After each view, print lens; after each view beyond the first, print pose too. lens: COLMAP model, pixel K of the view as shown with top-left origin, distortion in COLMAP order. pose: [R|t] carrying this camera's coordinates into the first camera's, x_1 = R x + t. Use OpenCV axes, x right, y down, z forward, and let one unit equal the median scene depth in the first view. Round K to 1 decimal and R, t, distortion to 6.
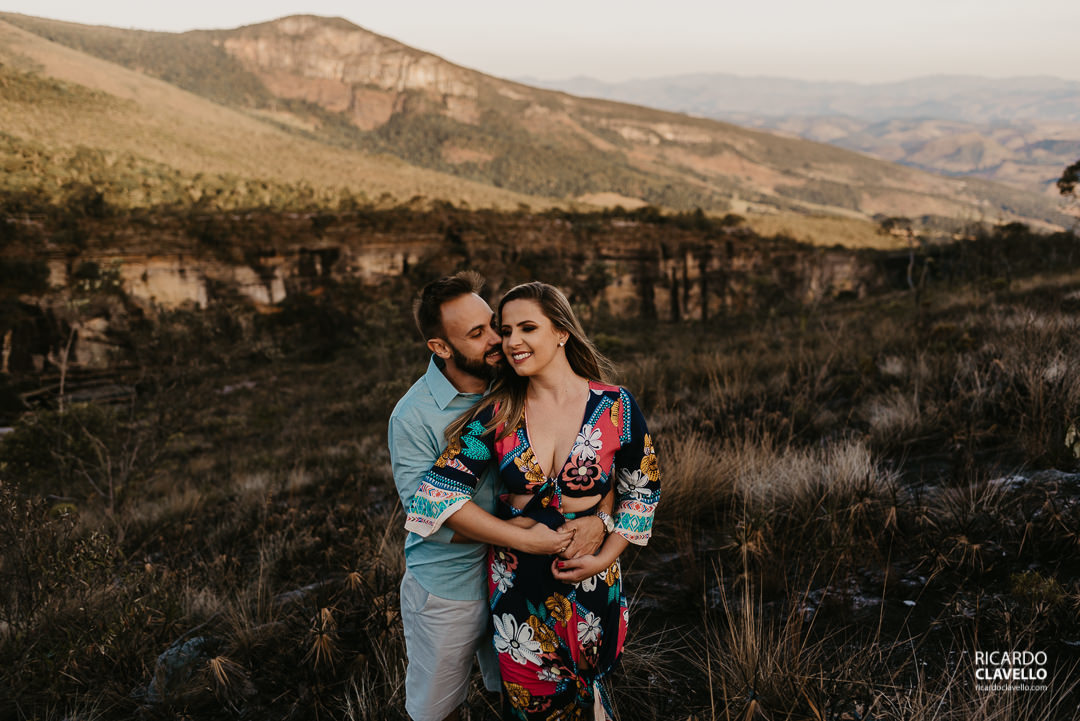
lens RADIAL K [[1028.4, 0, 540.0], [0, 1028.4, 360.5], [0, 0, 1]] dist [0.000580, 0.005510]
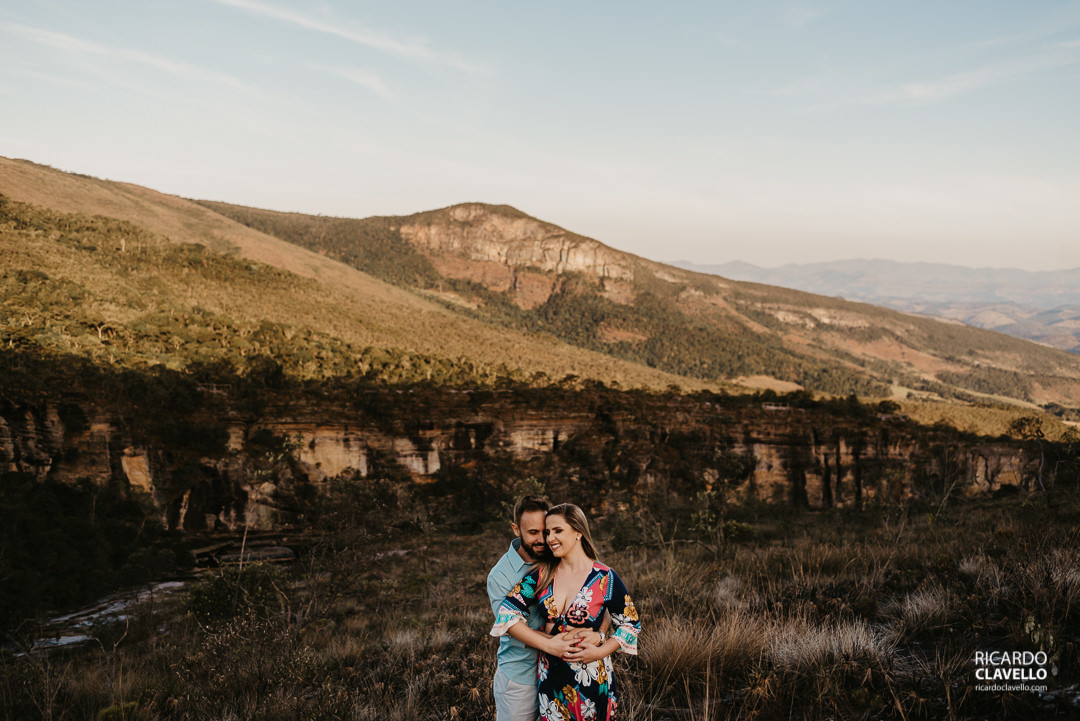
lens RADIAL K [[1026.1, 0, 540.0], [0, 1026.1, 360.5], [0, 0, 1]] dist [0.006507, -0.000166]
pose [[0.988687, 0.023201, -0.148190, 0.002595], [-0.048213, 0.984693, -0.167497, -0.000215], [0.142035, 0.172747, 0.974671, -0.010862]]
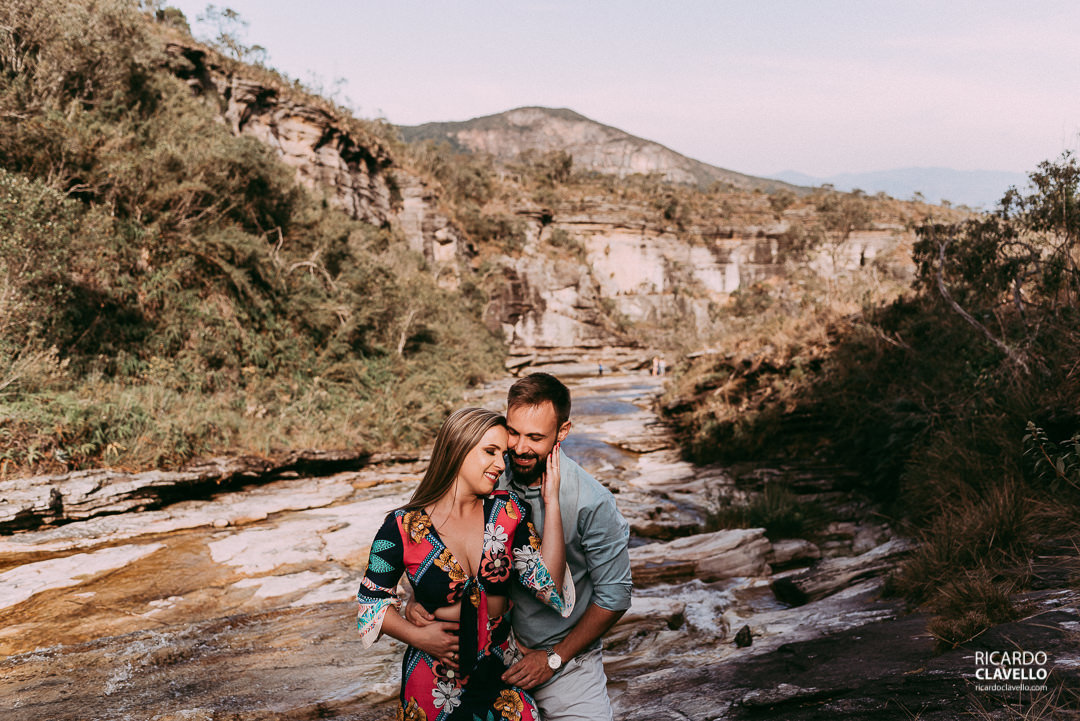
lens RADIAL K [[1028.4, 0, 540.0], [0, 1028.4, 360.5], [0, 0, 1]] dist [0.000580, 0.005510]
pose [[0.981761, 0.029381, -0.187835, -0.166998], [-0.046034, 0.995324, -0.084921, 0.057880], [0.184461, 0.092019, 0.978523, 0.072963]]
